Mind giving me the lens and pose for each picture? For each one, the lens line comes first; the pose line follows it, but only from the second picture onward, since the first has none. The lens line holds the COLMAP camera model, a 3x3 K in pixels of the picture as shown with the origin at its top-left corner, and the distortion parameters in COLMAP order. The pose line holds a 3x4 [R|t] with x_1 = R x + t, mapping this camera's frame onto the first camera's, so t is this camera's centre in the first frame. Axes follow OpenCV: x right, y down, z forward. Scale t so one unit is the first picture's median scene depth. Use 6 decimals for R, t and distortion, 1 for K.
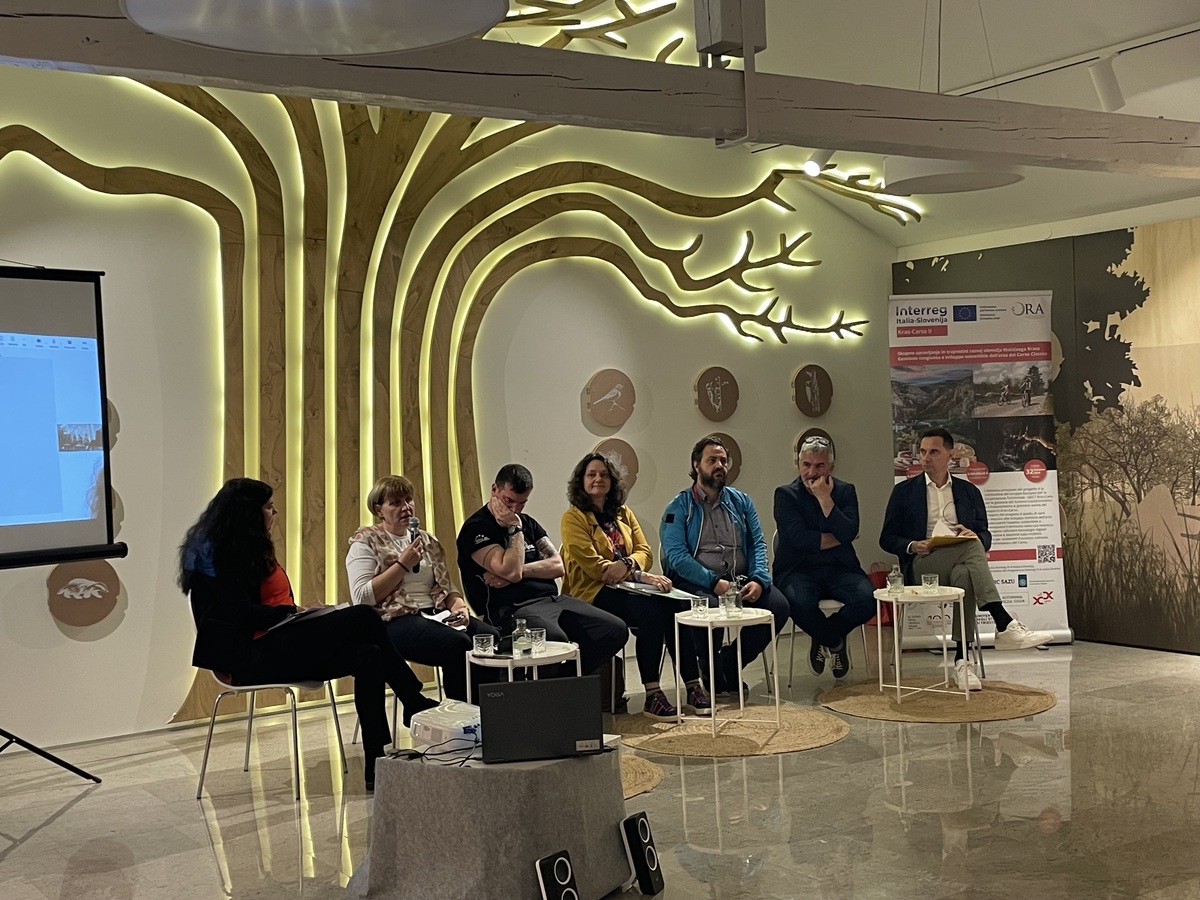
lens RADIAL K [[1495.6, 0, 600.0], [0, 1495.6, 450.0], [0, 0, 1]] dist [0.117470, -0.032464]
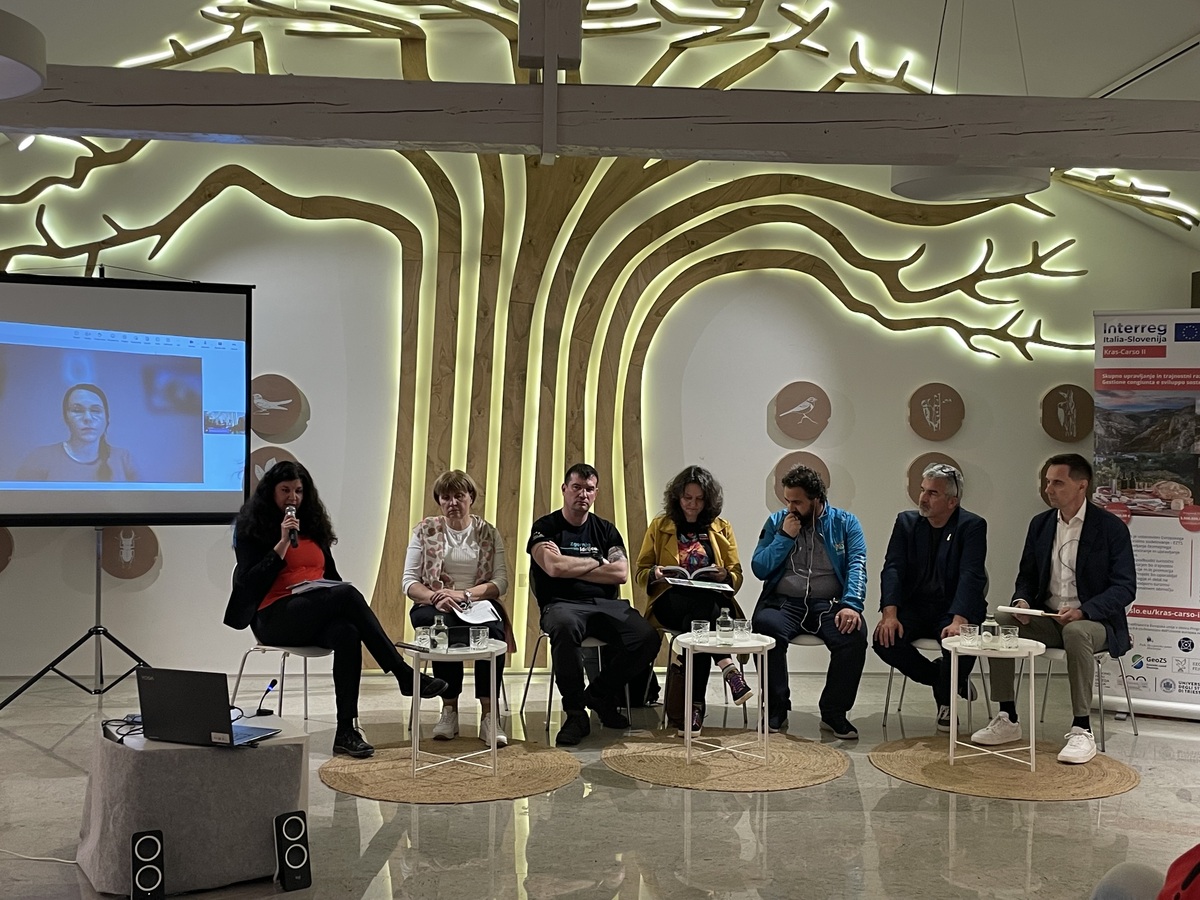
lens RADIAL K [[1375.0, 0, 600.0], [0, 1375.0, 450.0], [0, 0, 1]] dist [0.176174, -0.423751]
pose [[0.869813, 0.061881, -0.489486, 0.346347], [-0.058453, 0.998041, 0.022303, -0.021634], [0.489907, 0.009212, 0.871726, 0.136575]]
